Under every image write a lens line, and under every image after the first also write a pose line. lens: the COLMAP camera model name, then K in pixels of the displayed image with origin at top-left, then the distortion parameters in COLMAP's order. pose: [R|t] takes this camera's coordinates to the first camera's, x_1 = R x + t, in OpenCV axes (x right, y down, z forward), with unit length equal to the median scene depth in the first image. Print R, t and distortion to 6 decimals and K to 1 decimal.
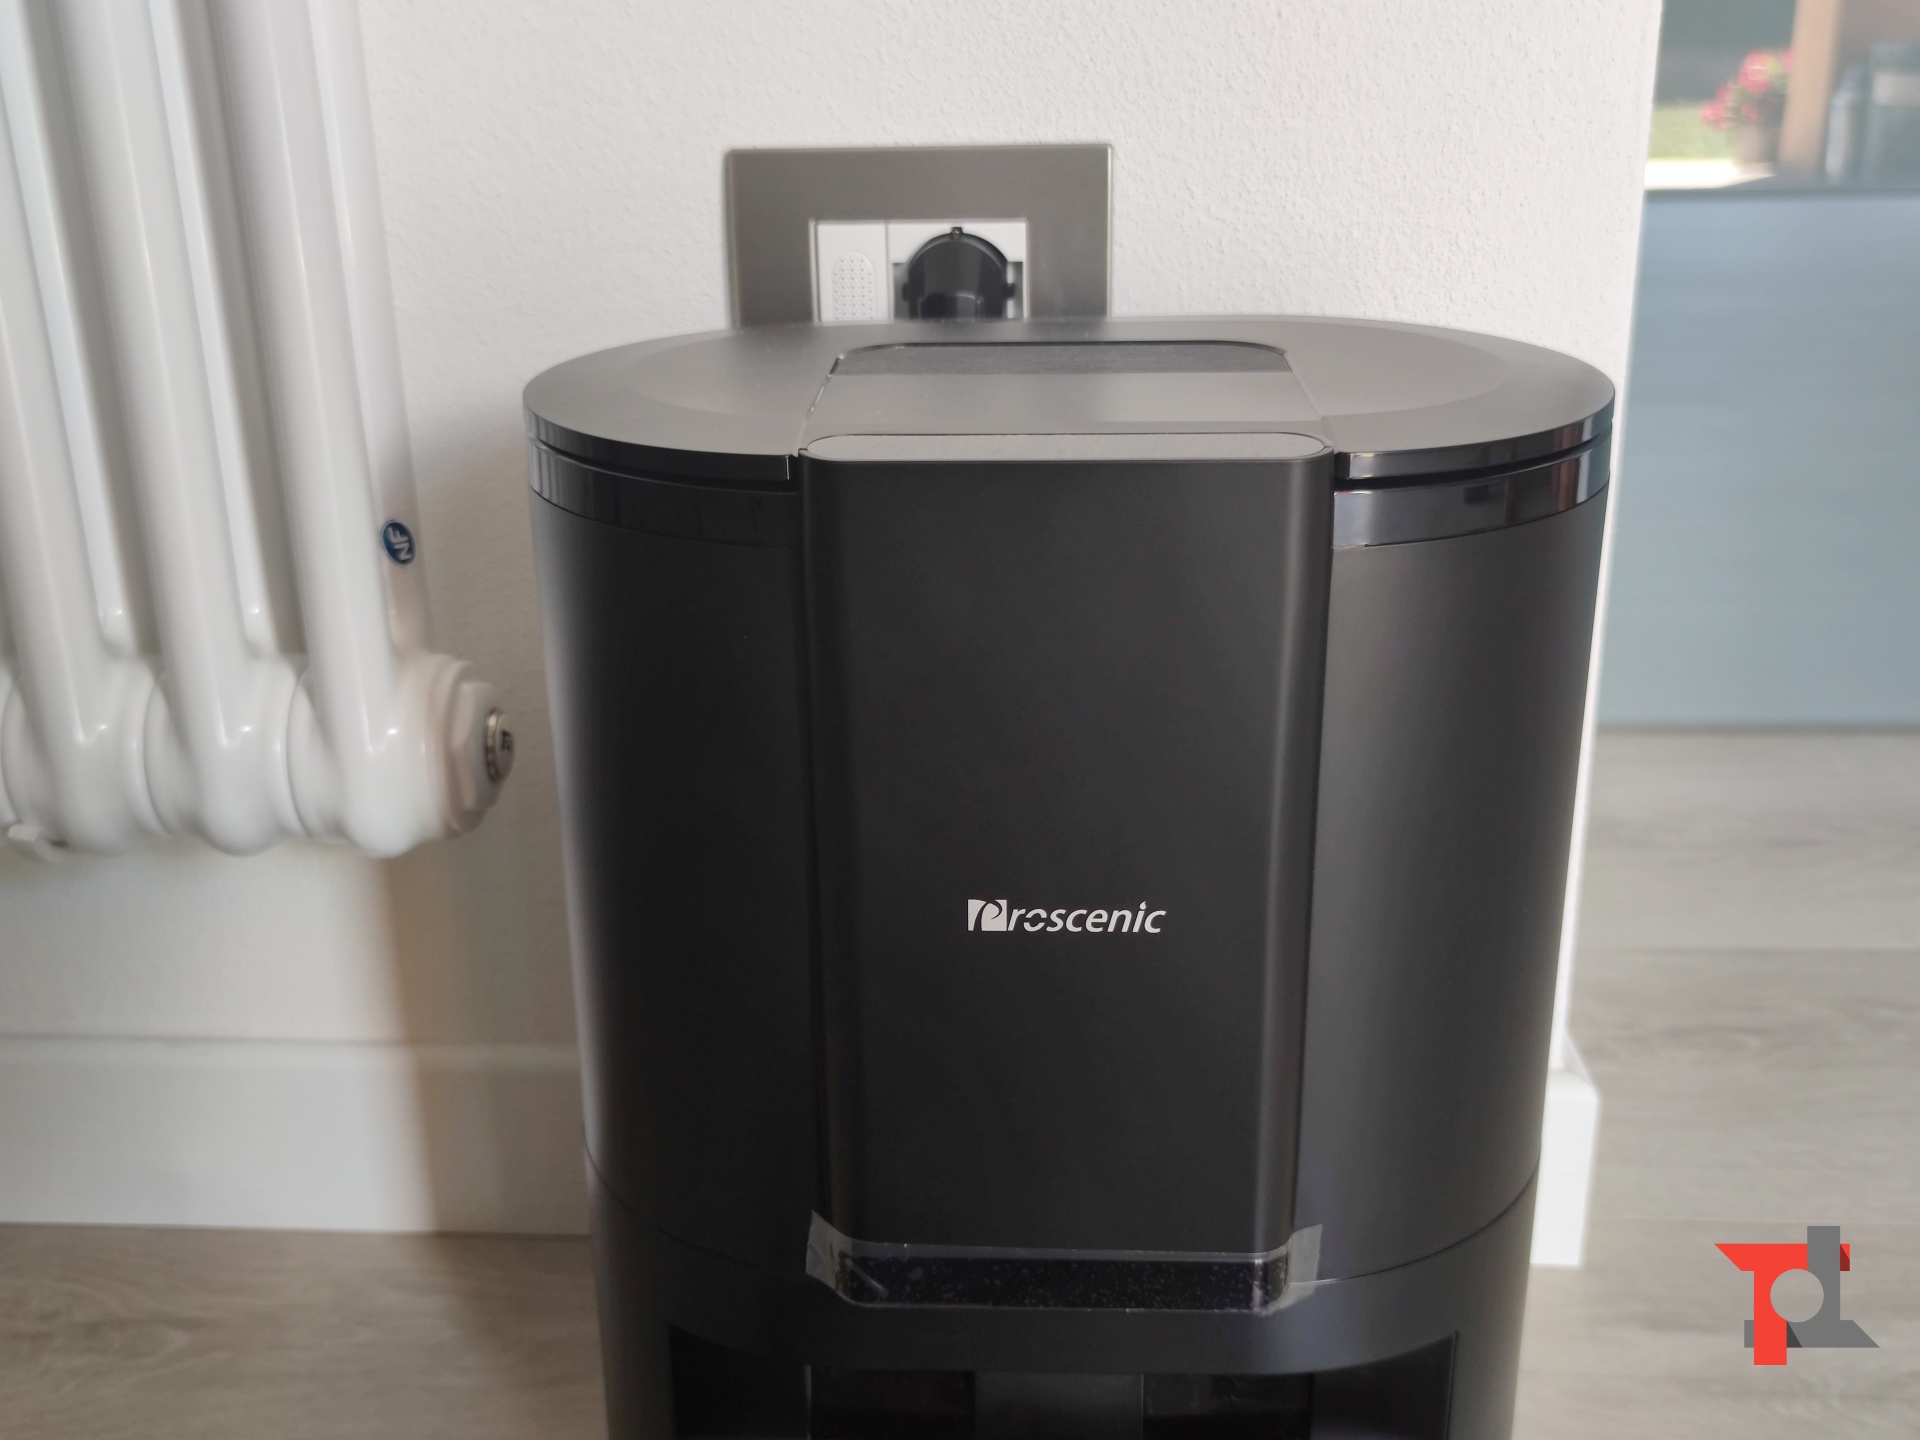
lens RADIAL K [[2149.2, 0, 957.3], [0, 2149.2, 719.5], [0, 0, 1]] dist [0.008331, 0.000000]
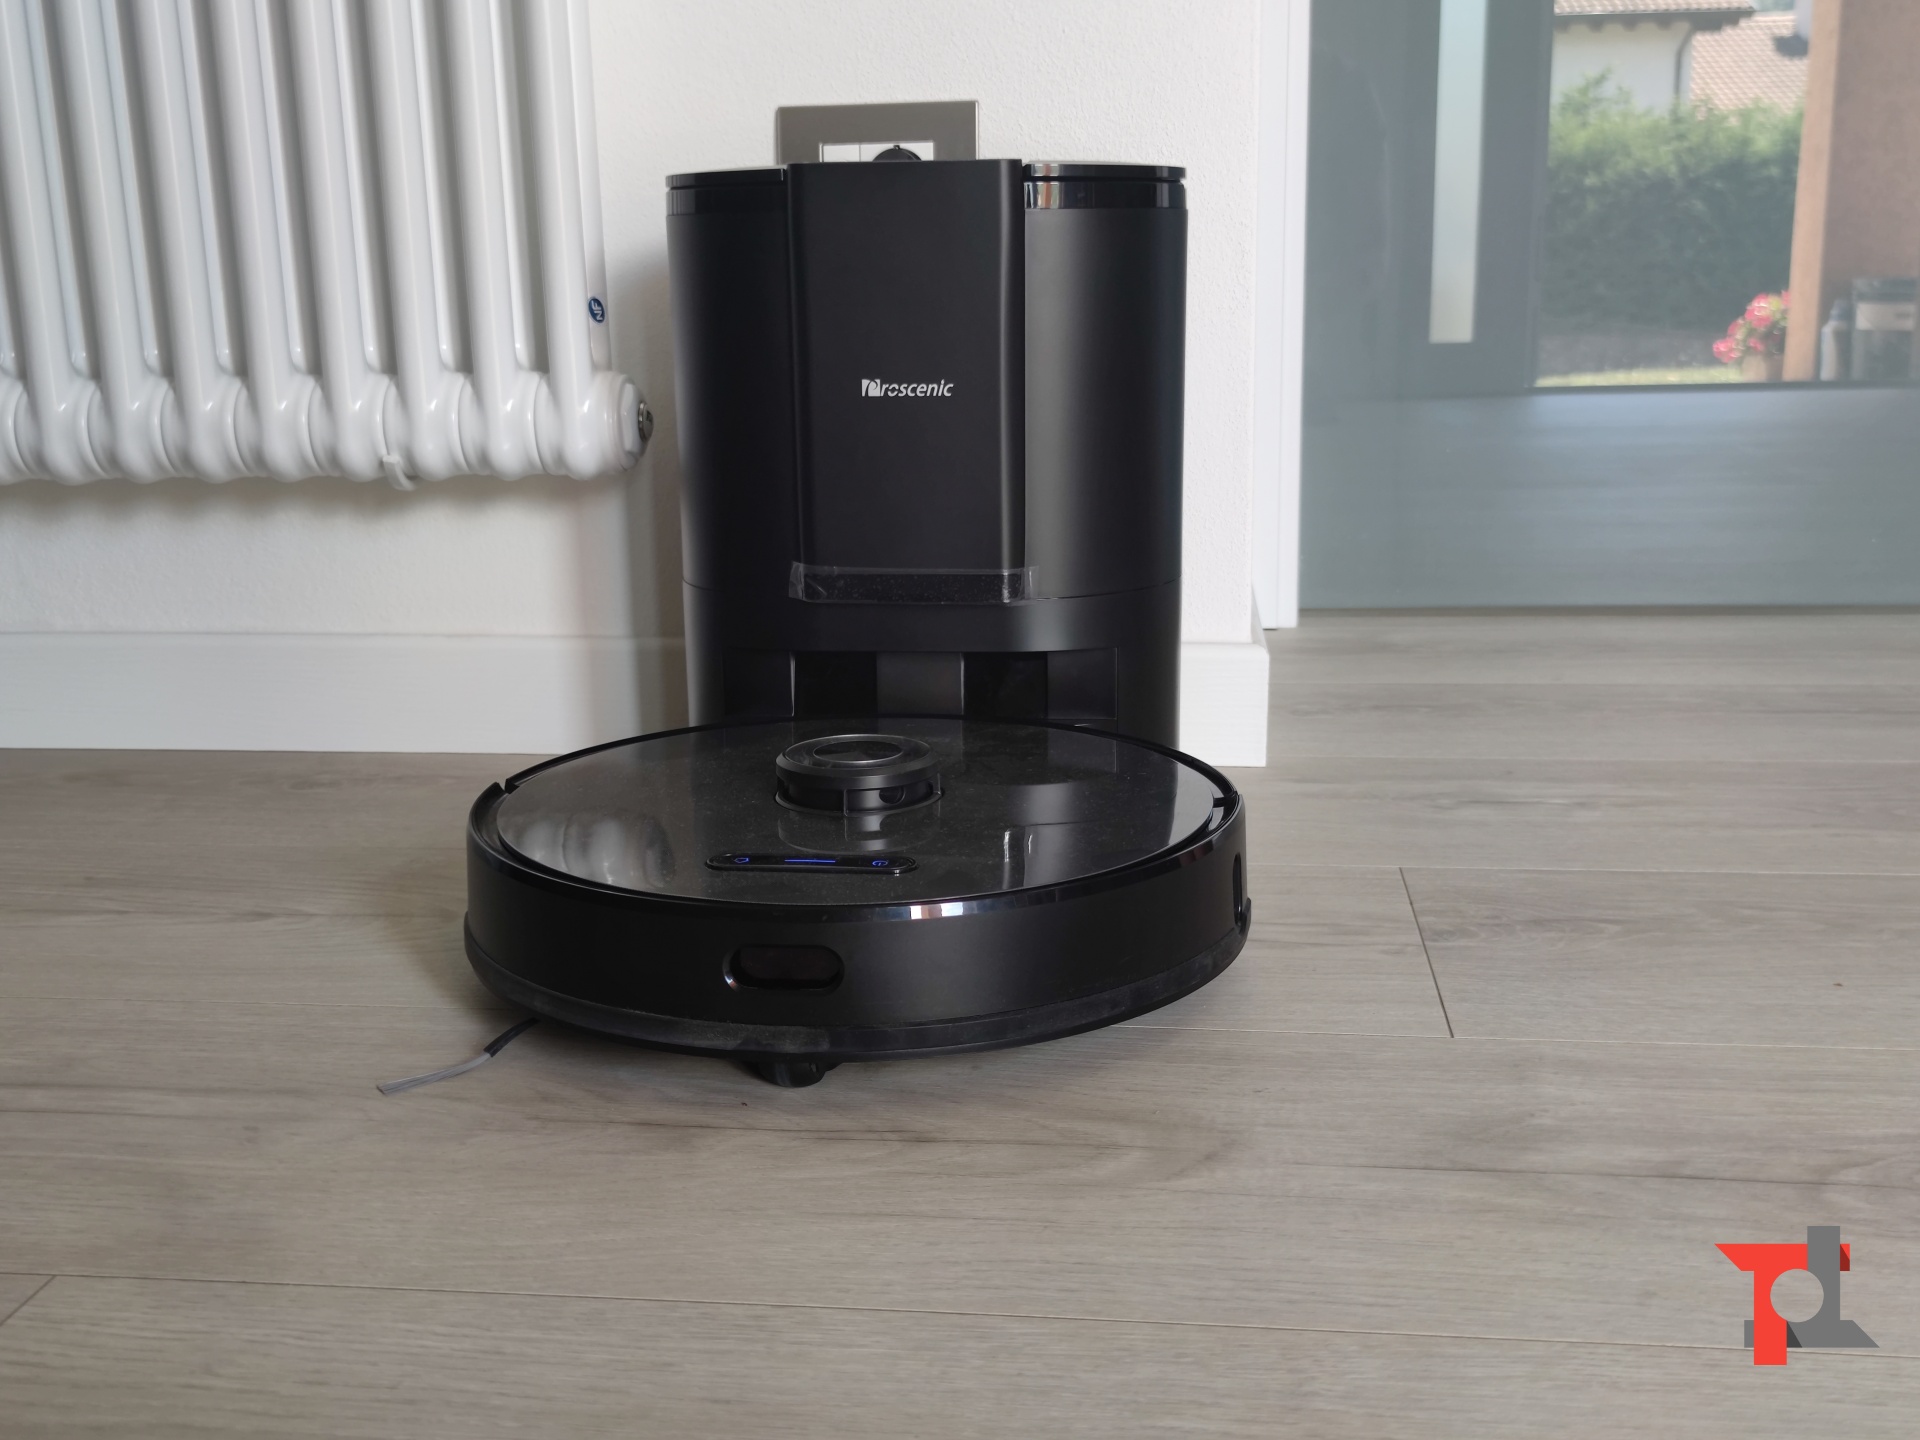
lens RADIAL K [[2149.2, 0, 948.0], [0, 2149.2, 723.6], [0, 0, 1]] dist [0.008331, 0.000000]
pose [[0.997855, 0.012738, -0.064215, 0.176635], [-0.021154, 0.991006, -0.132135, 0.535477], [0.061954, 0.133210, 0.989149, -0.816608]]
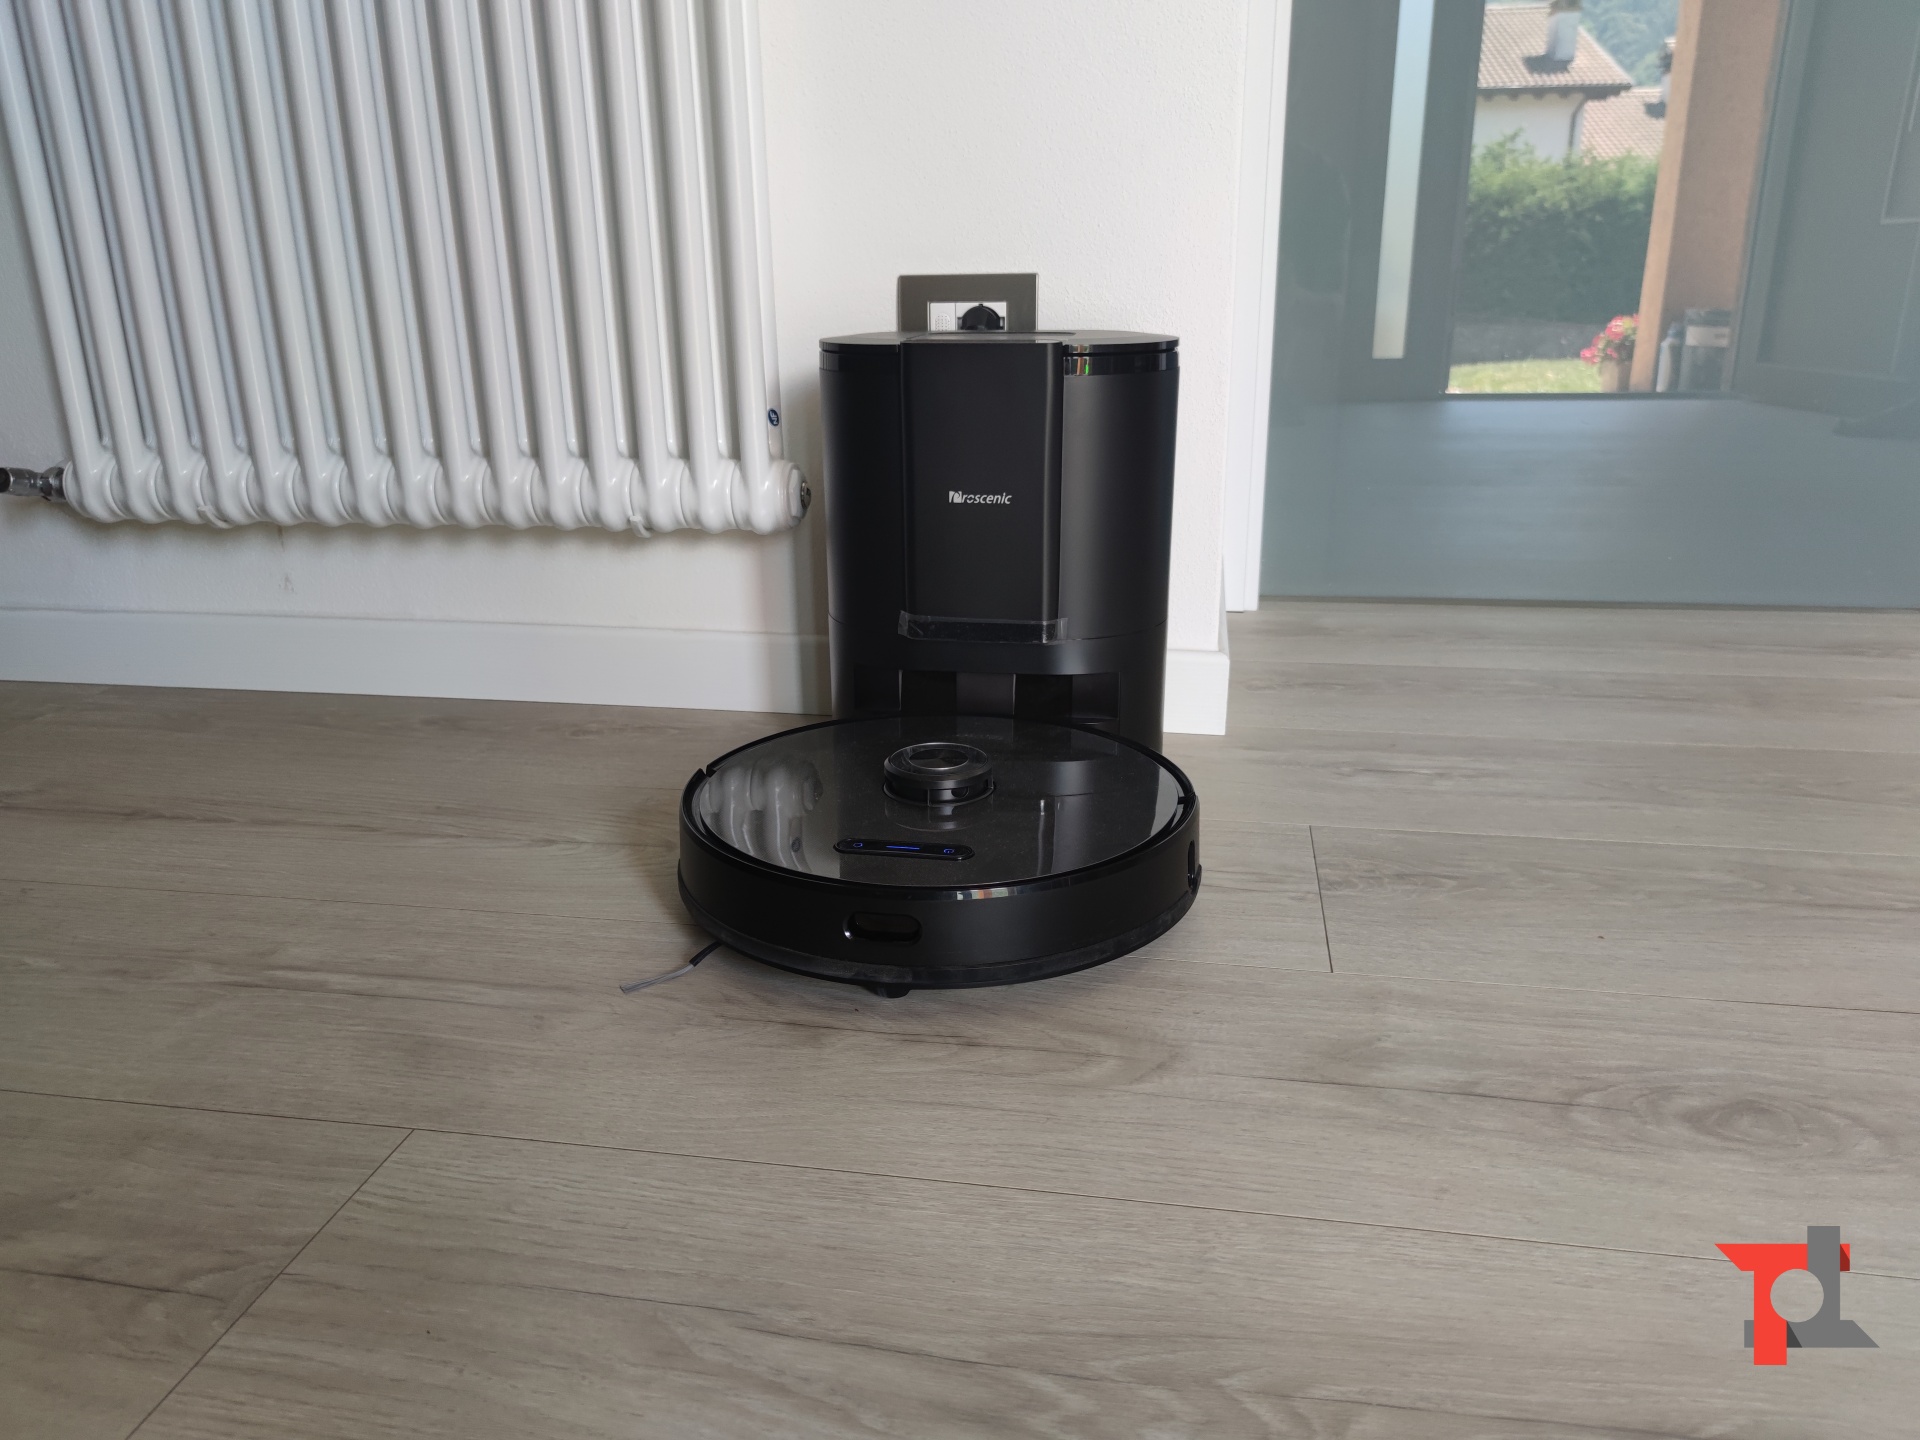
lens RADIAL K [[1480.4, 0, 946.2], [0, 1480.4, 728.1], [0, 0, 1]] dist [0.005553, 0.010223]
pose [[0.992195, 0.041276, -0.117669, 0.203919], [-0.045835, 0.998289, -0.036303, 0.385306], [0.115970, 0.041413, 0.992389, -0.862111]]
